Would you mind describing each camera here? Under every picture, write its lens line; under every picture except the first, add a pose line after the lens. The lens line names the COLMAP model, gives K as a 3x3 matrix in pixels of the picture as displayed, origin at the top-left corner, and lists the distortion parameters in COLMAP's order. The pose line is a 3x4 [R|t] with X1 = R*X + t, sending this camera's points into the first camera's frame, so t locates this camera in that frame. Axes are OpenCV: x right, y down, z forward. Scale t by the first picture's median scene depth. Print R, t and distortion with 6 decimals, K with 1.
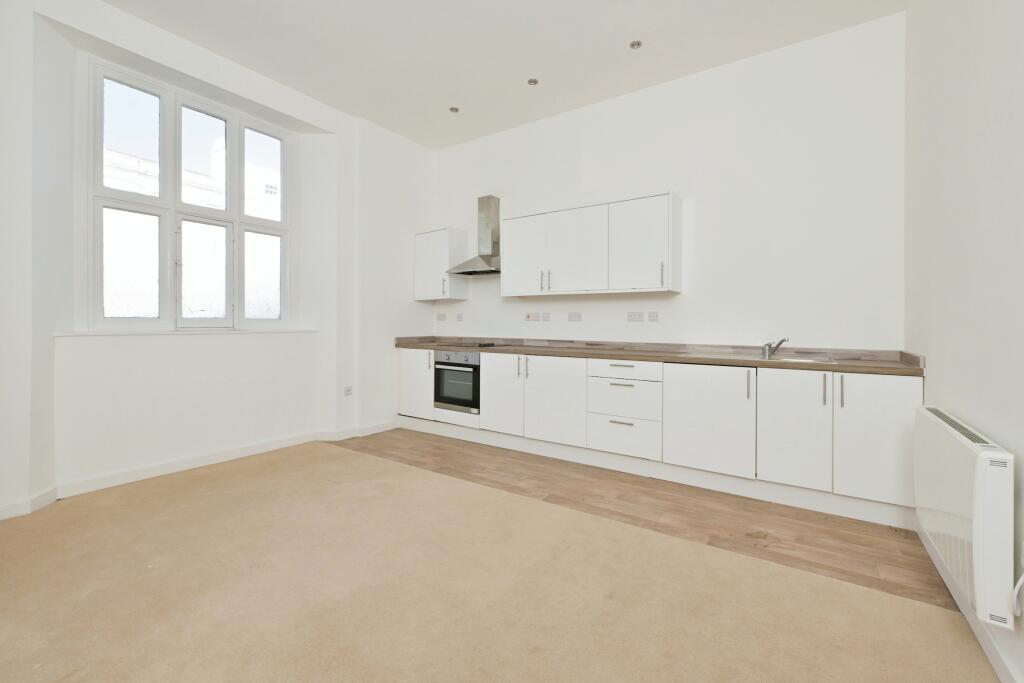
lens RADIAL K [[431.3, 0, 512.6], [0, 431.3, 328.1], [0, 0, 1]] dist [-0.000950, -0.000092]
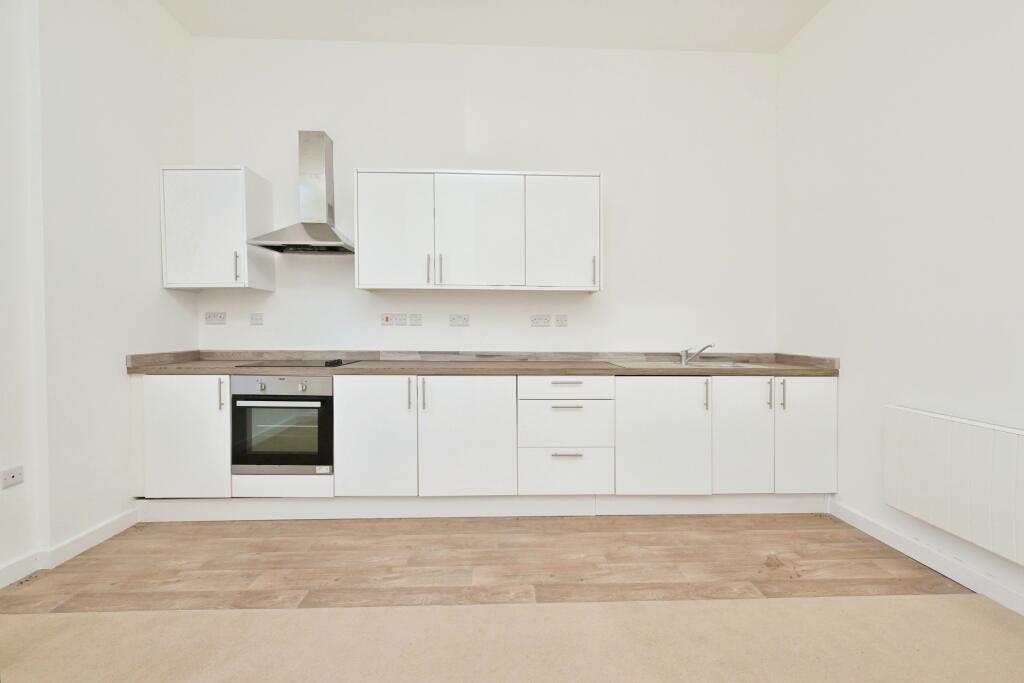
lens RADIAL K [[428.5, 0, 508.6], [0, 428.5, 337.8], [0, 0, 1]] dist [-0.000769, 0.000029]
pose [[0.807020, -0.013055, 0.590379, -0.251766], [0.005585, 0.999880, 0.014477, -0.006057], [-0.590497, -0.008386, 0.806996, 0.371419]]
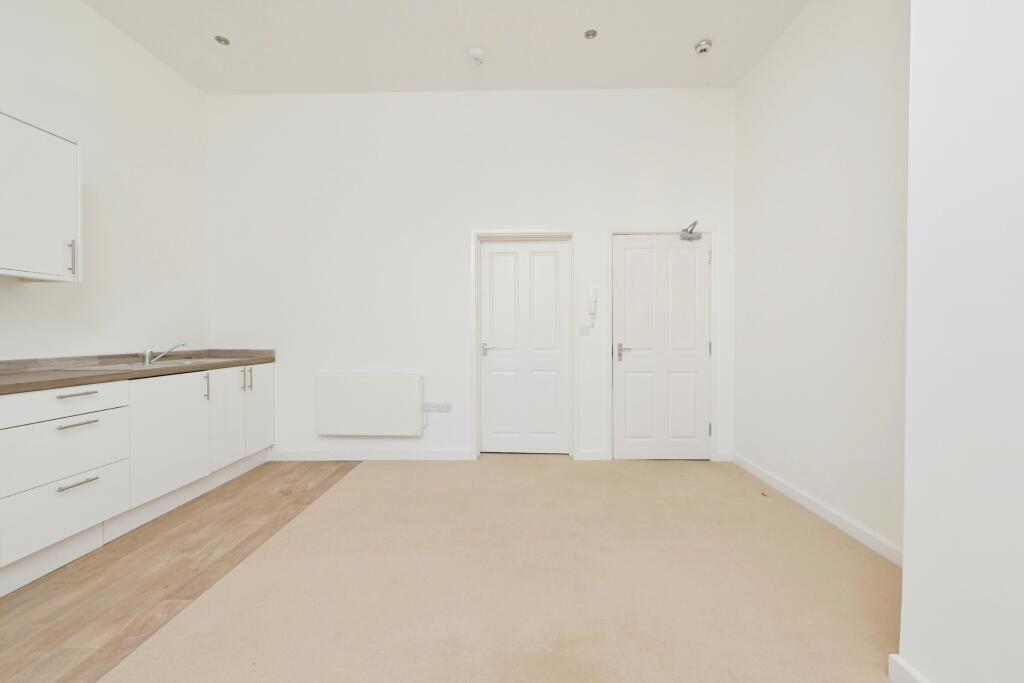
lens RADIAL K [[427.8, 0, 512.2], [0, 427.8, 335.2], [0, 0, 1]] dist [-0.000602, -0.000130]
pose [[-0.542113, -0.014101, 0.840187, -0.539488], [0.005111, 0.999785, 0.020077, -0.009572], [-0.840290, 0.015178, -0.541925, 0.686539]]
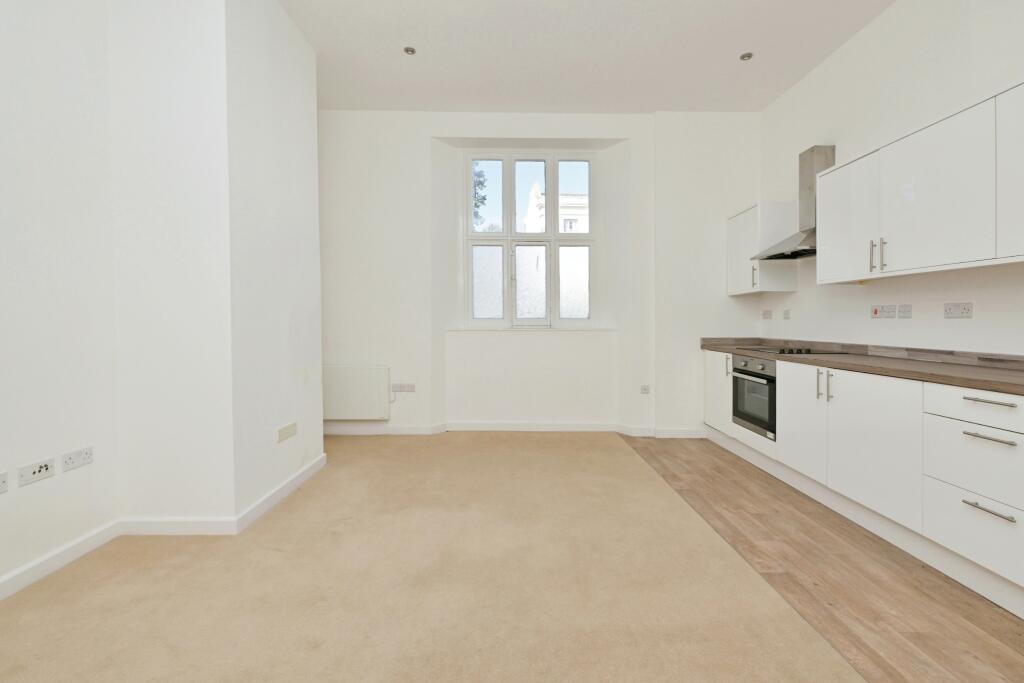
lens RADIAL K [[431.3, 0, 512.6], [0, 431.3, 328.1], [0, 0, 1]] dist [-0.000950, -0.000092]
pose [[0.575870, 0.009801, -0.817483, 0.297113], [-0.007490, 0.999949, 0.006712, -0.002021], [0.817507, 0.002258, 0.575914, 0.190513]]
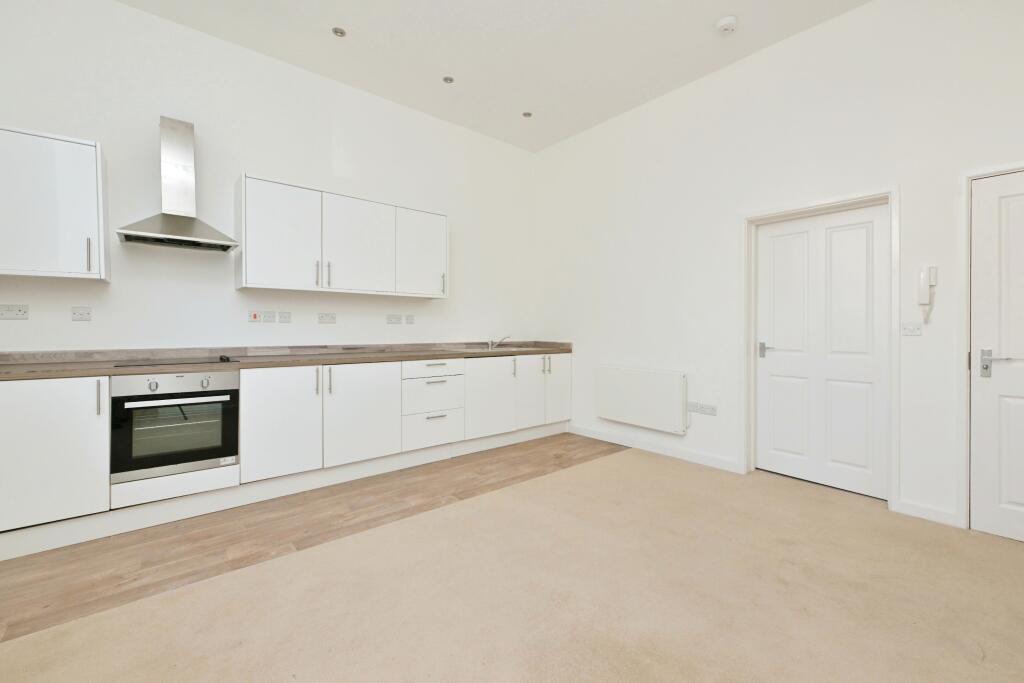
lens RADIAL K [[427.8, 0, 512.2], [0, 427.8, 335.2], [0, 0, 1]] dist [-0.000602, -0.000130]
pose [[0.271883, -0.022931, 0.962057, -0.631679], [0.006435, 0.999737, 0.022011, -0.008786], [-0.962309, 0.000207, 0.271959, 0.445807]]
